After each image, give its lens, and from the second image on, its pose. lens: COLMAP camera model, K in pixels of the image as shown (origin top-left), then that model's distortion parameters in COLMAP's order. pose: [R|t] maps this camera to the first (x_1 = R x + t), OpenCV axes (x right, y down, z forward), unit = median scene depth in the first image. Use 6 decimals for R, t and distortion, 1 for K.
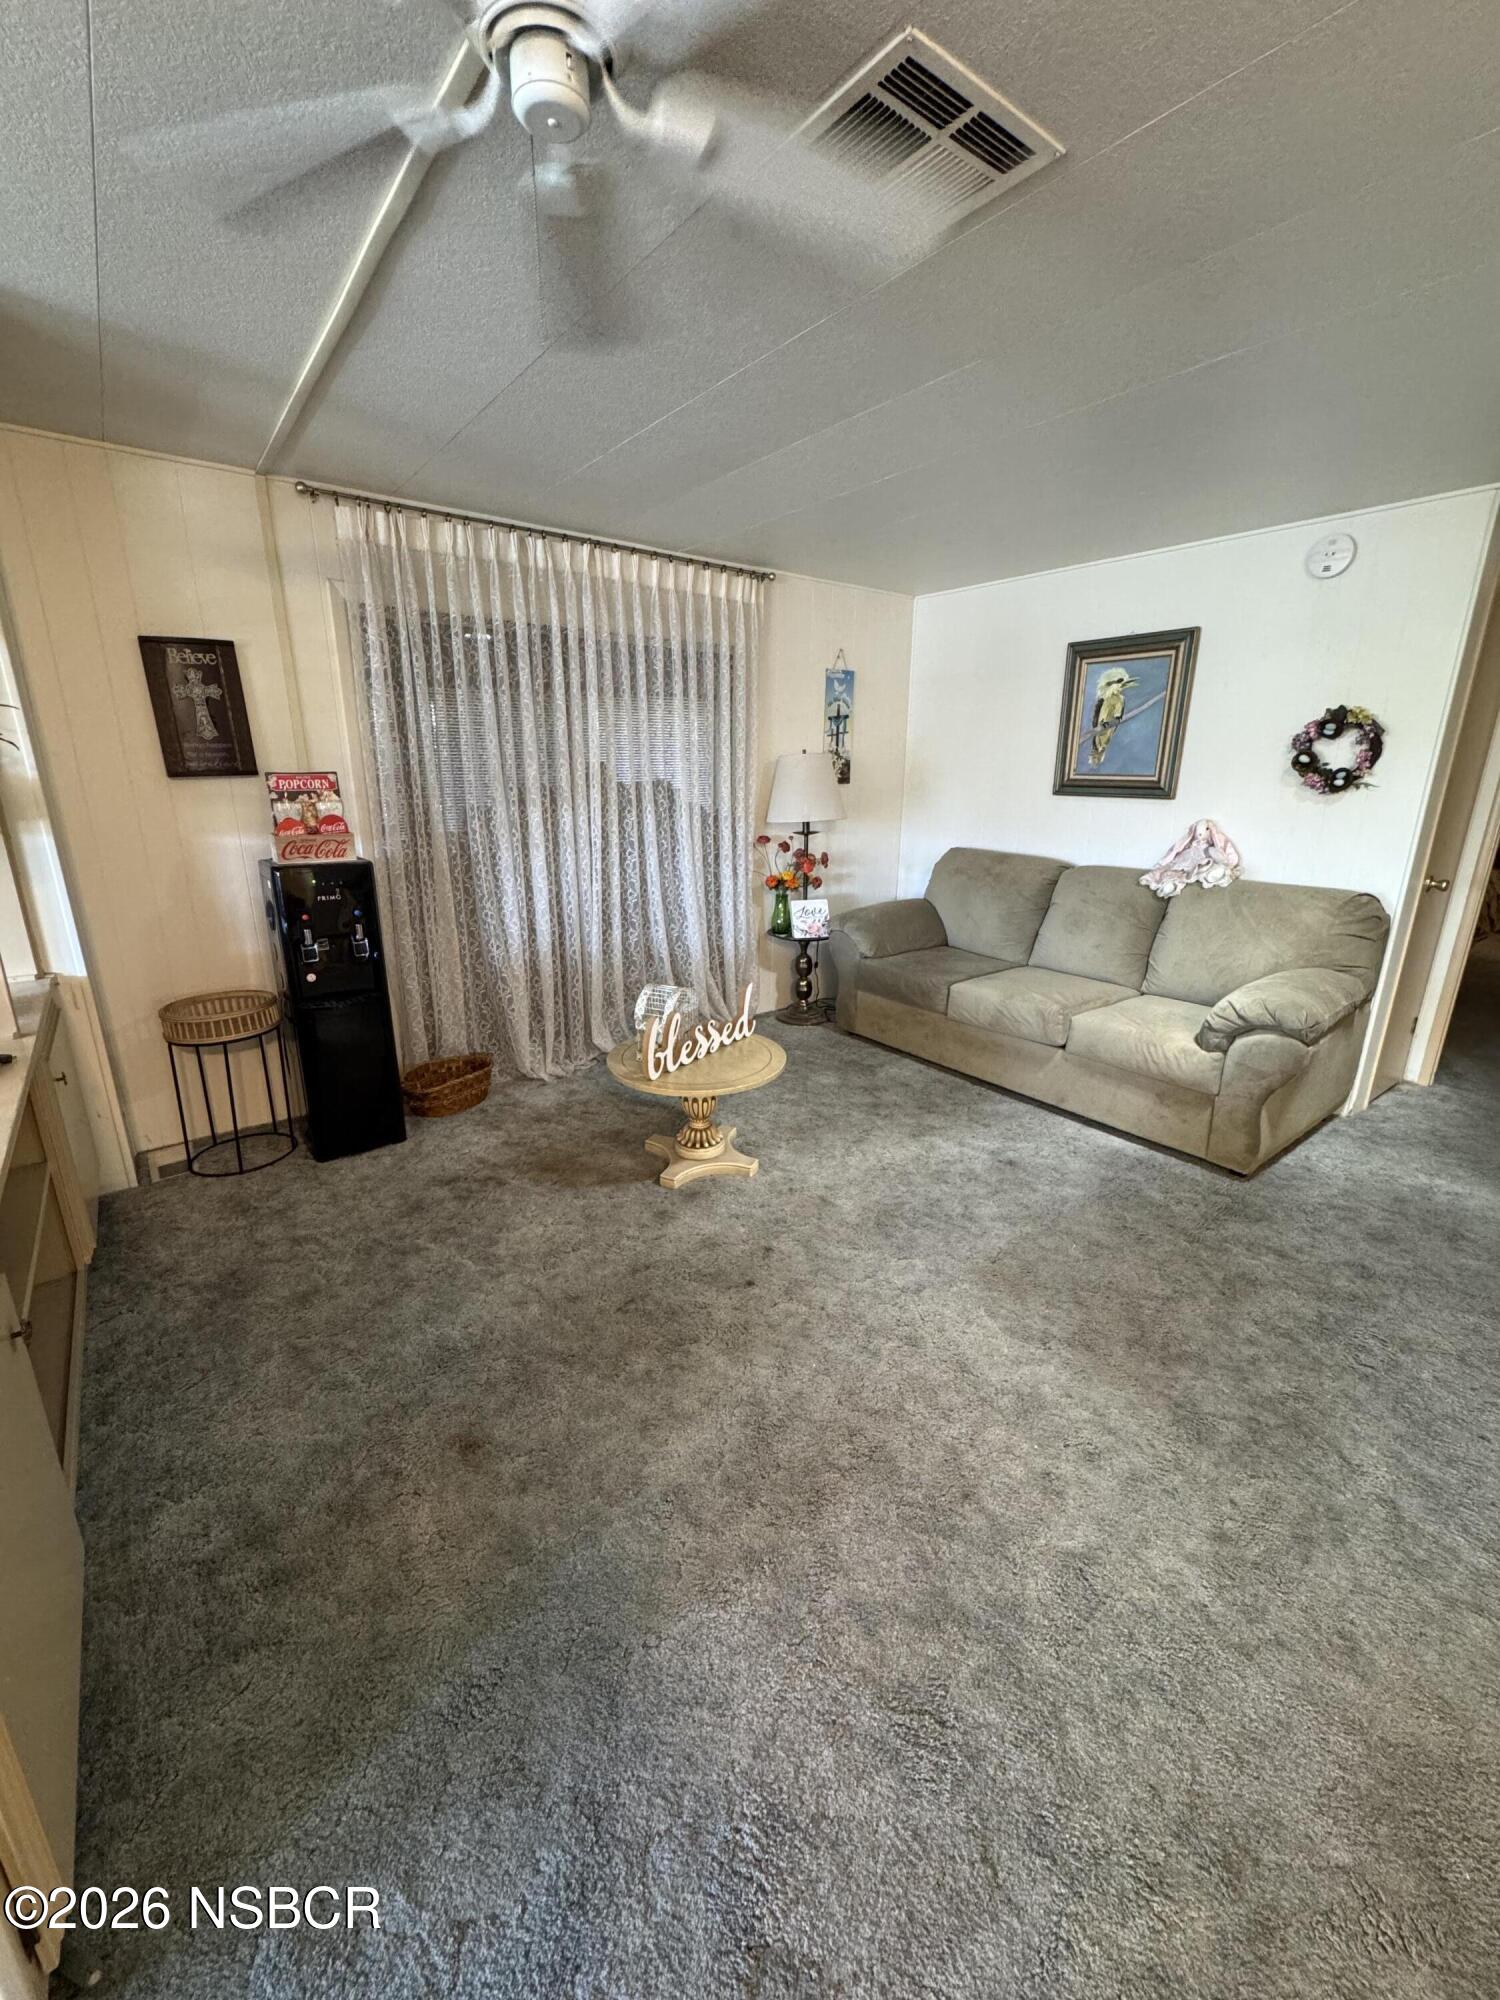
lens RADIAL K [[801.2, 0, 757.1], [0, 801.2, 1004.6], [0, 0, 1]] dist [-0.001040, -0.000344]
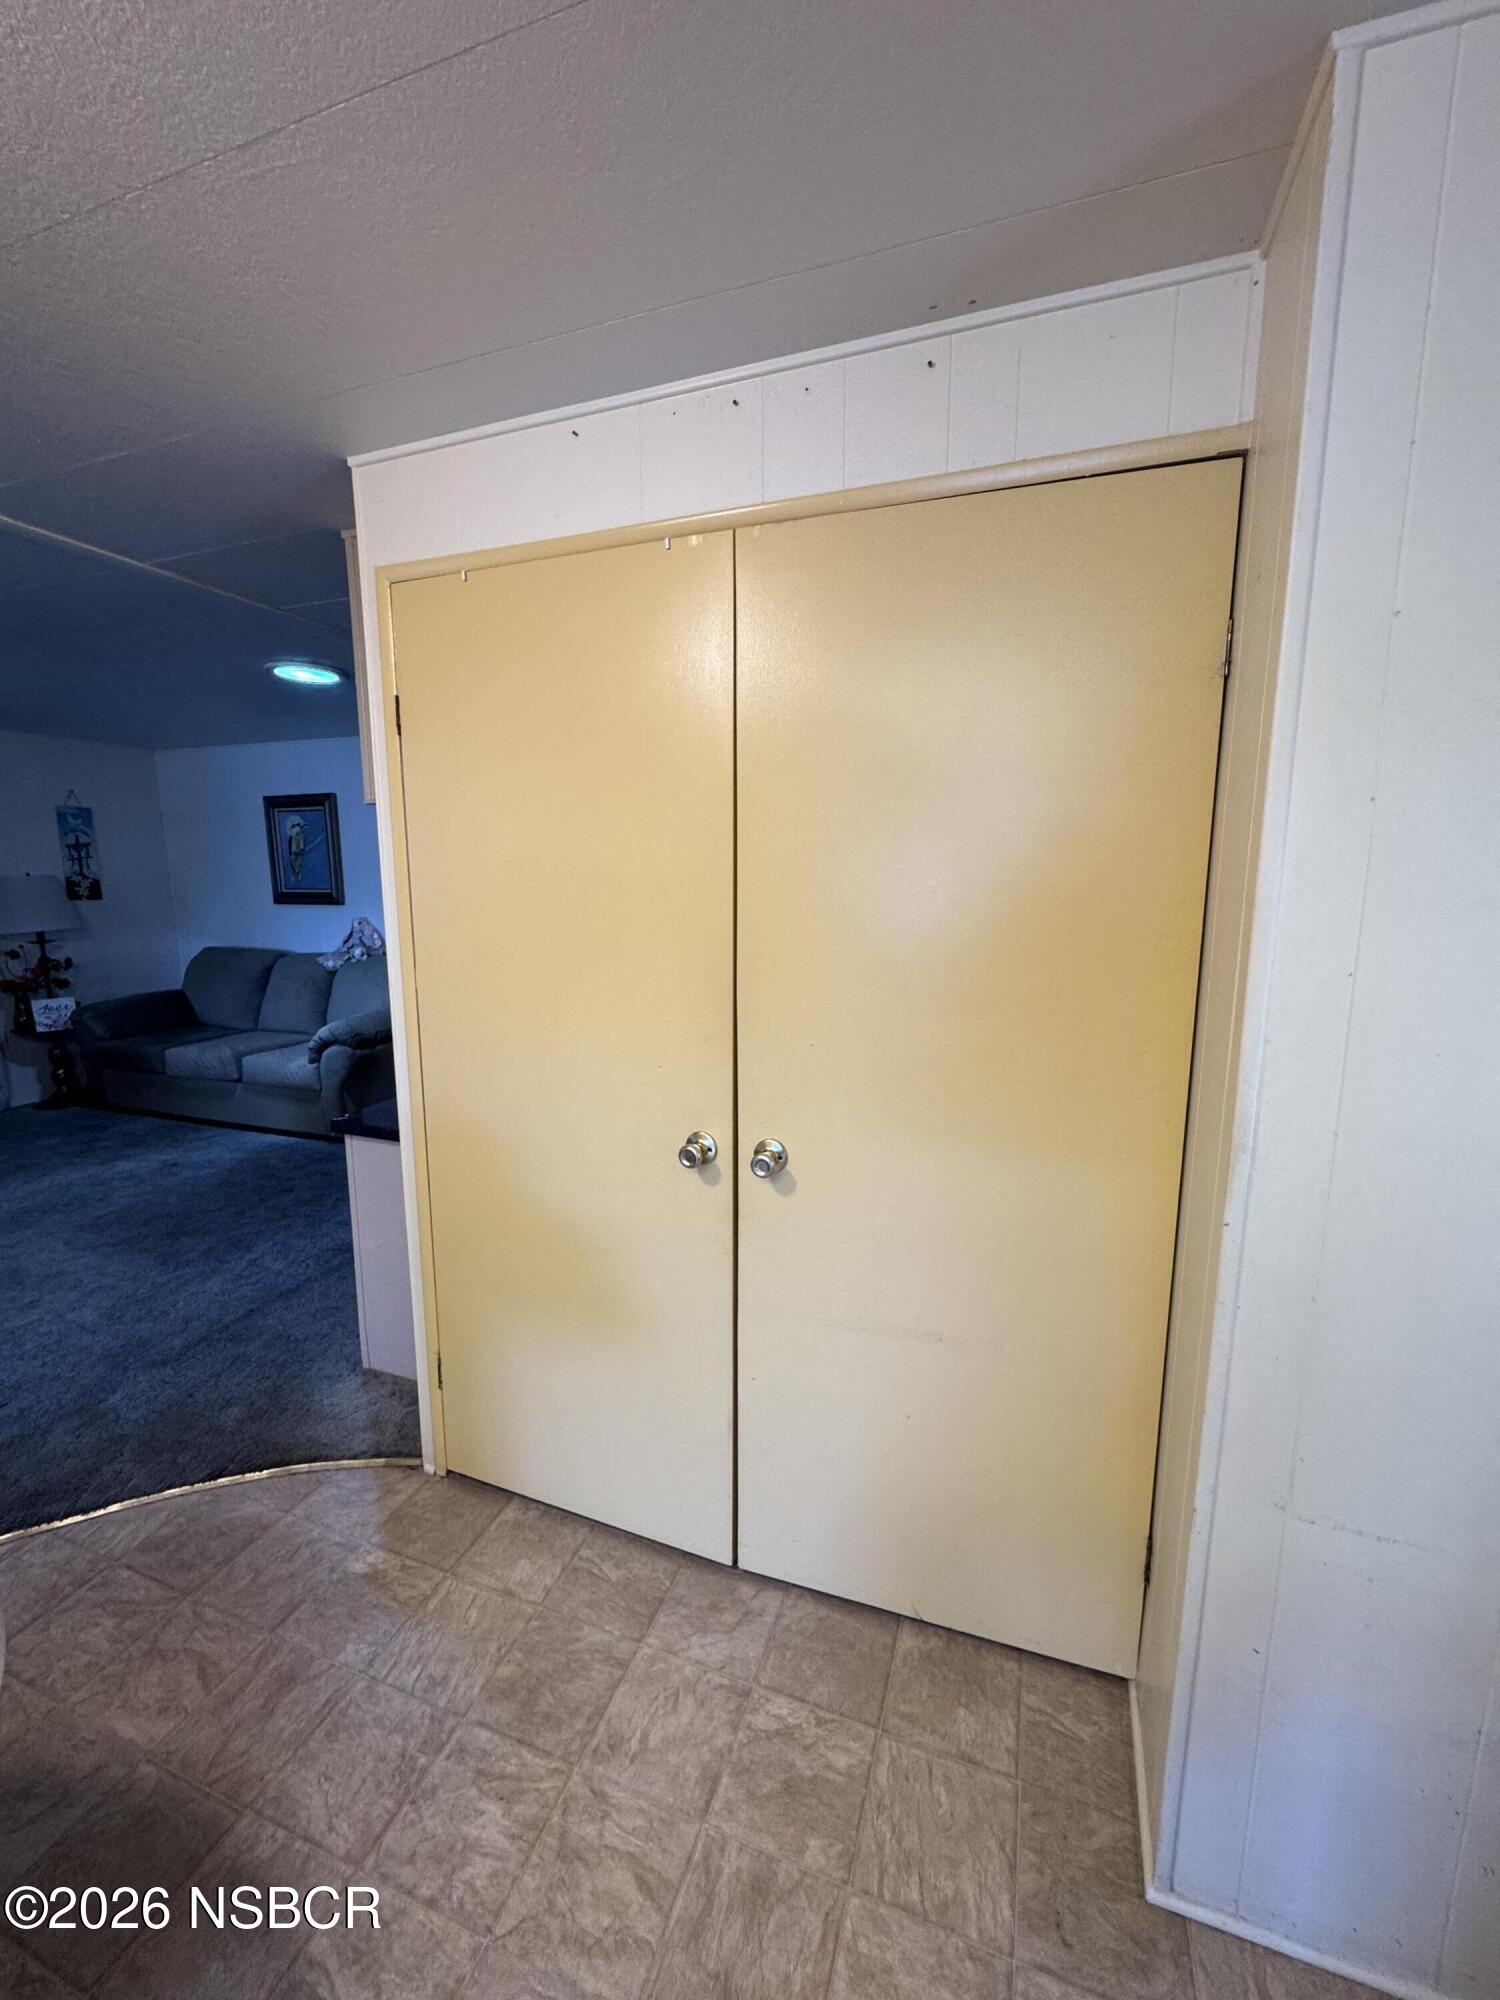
lens RADIAL K [[801.2, 0, 756.4], [0, 801.2, 1000.5], [0, 0, 1]] dist [-0.001040, -0.000344]
pose [[0.842711, -0.095584, 0.529814, 0.342722], [0.163760, 0.982991, -0.083132, 0.148643], [-0.512856, 0.156818, 0.844030, -0.547772]]
